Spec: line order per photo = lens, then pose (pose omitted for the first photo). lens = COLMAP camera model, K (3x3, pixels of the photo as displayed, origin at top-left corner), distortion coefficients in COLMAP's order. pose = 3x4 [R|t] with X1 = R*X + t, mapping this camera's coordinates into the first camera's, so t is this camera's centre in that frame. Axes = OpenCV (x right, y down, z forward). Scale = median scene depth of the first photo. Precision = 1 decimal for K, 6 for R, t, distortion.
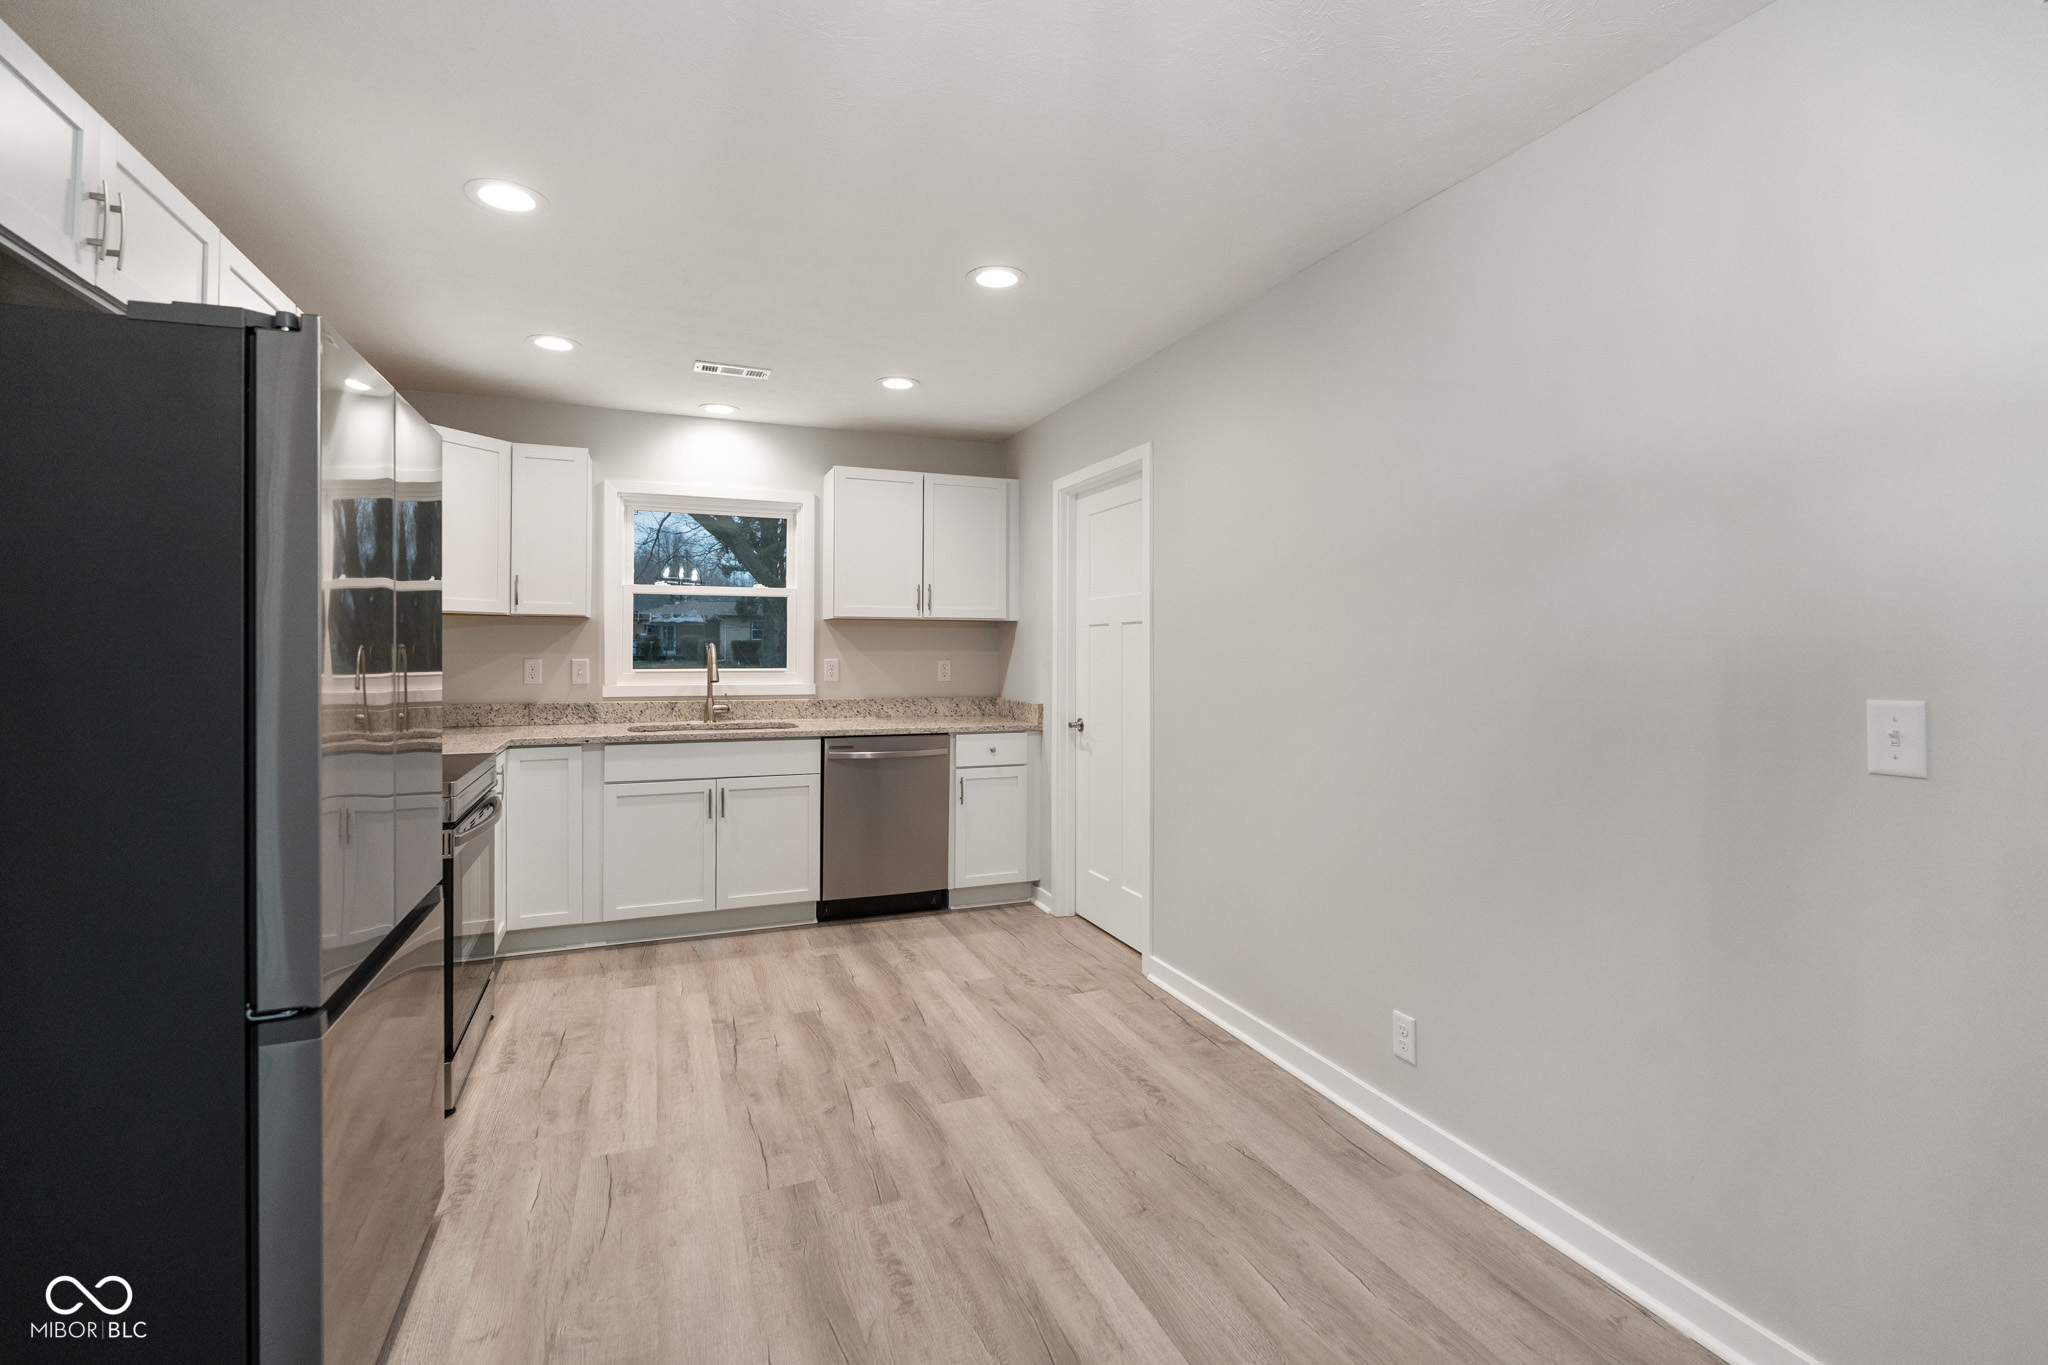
lens RADIAL K [[914.8, 0, 1034.4], [0, 914.8, 642.0], [0, 0, 1]] dist [-0.003358, -0.000029]
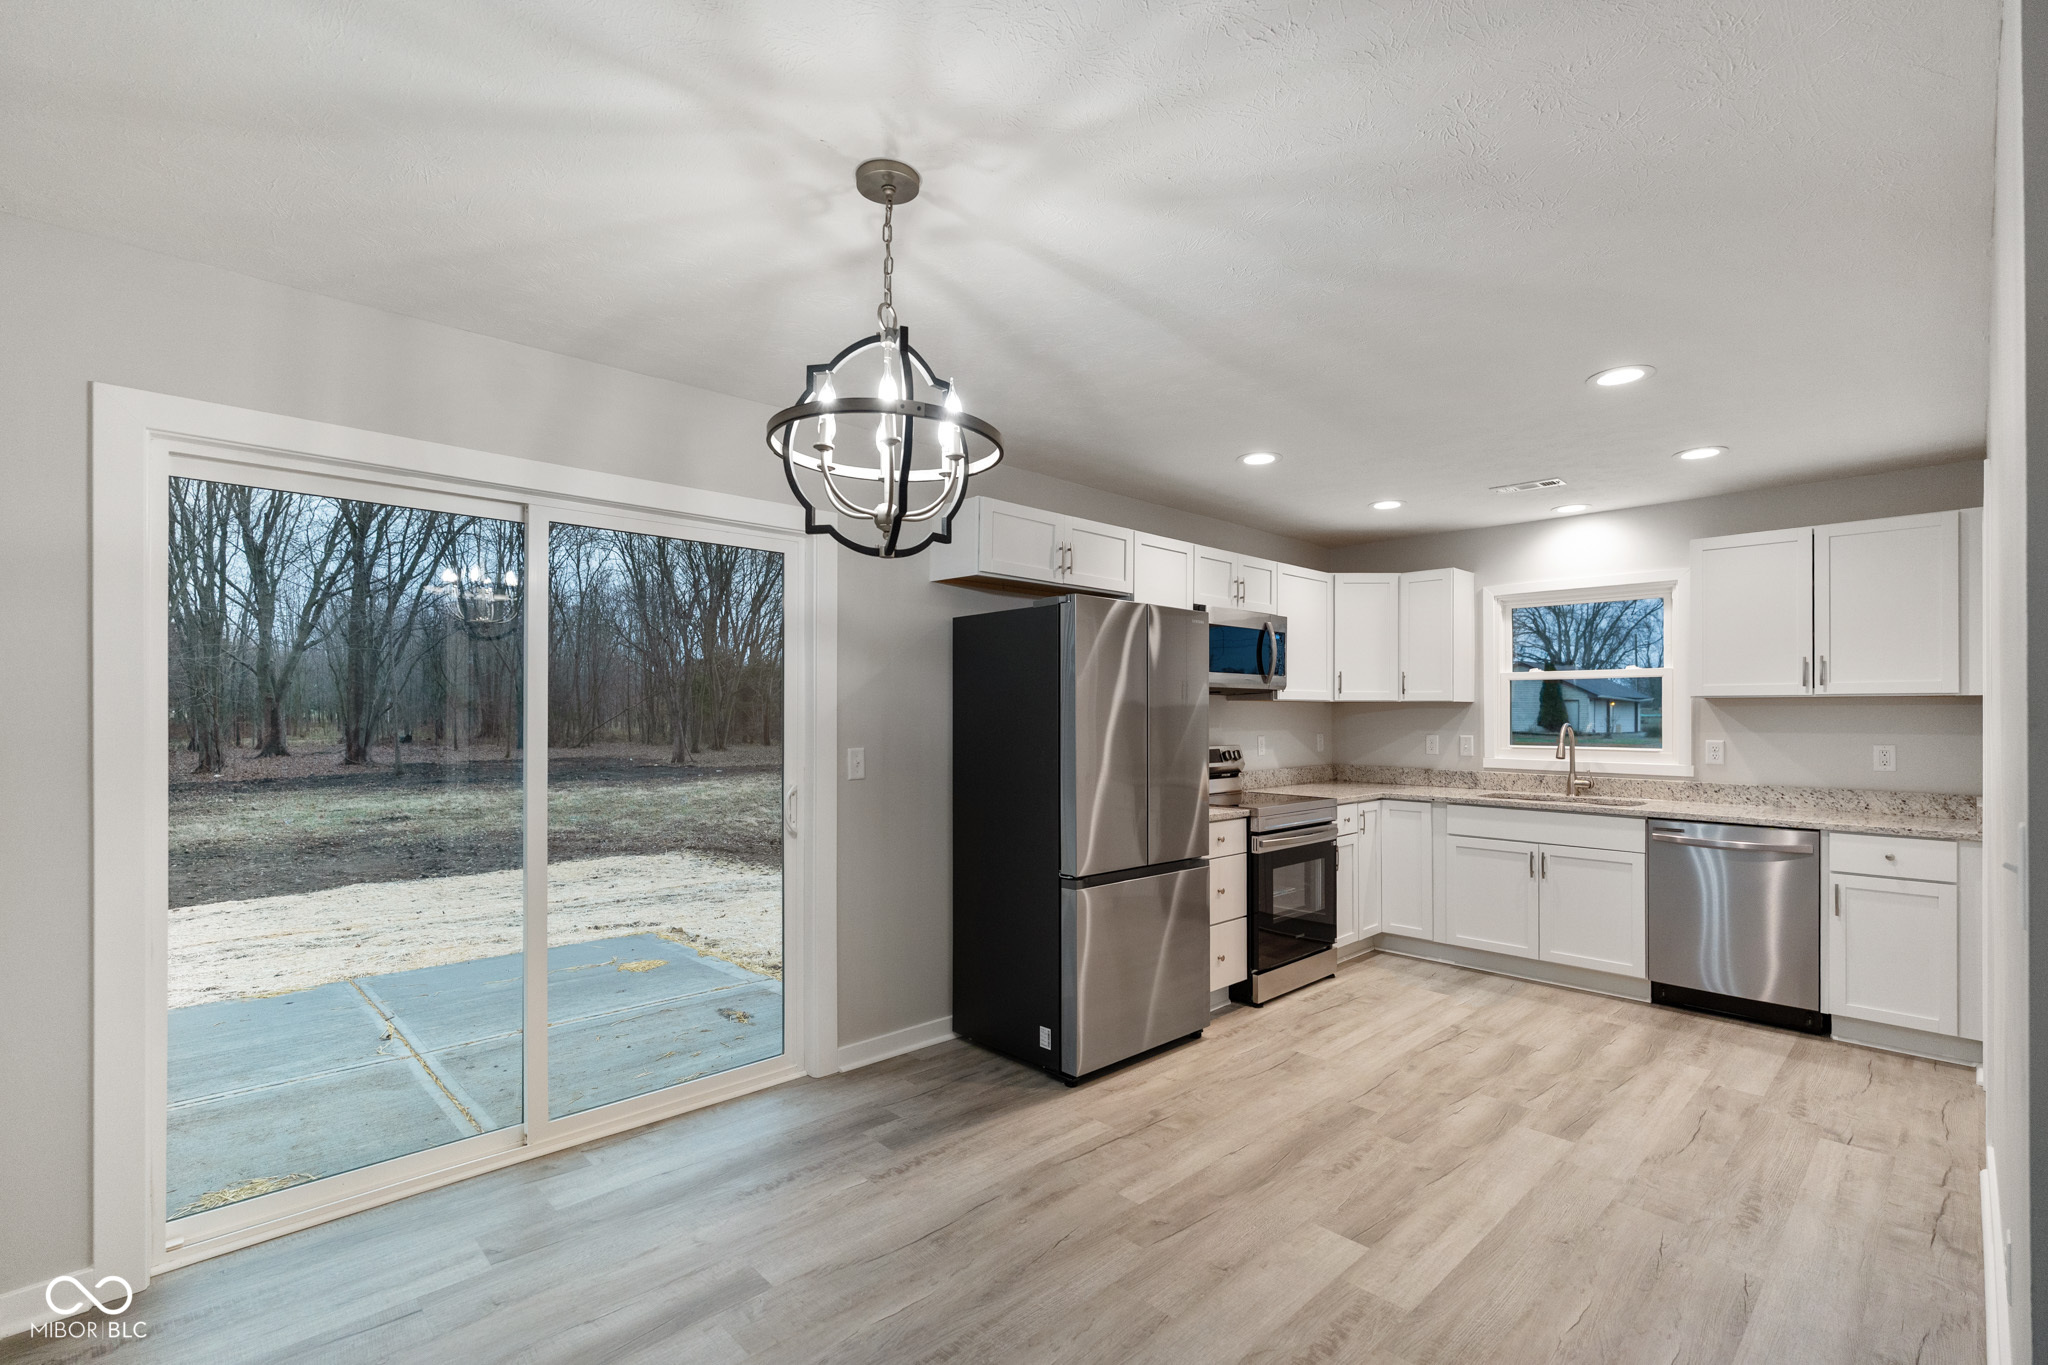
lens RADIAL K [[925.9, 0, 1027.3], [0, 925.9, 706.0], [0, 0, 1]] dist [-0.001509, -0.000168]
pose [[0.366377, -0.011052, -0.930401, 0.516773], [0.002993, 0.999938, -0.010699, -0.011074], [0.930462, 0.001135, 0.366388, -0.010500]]
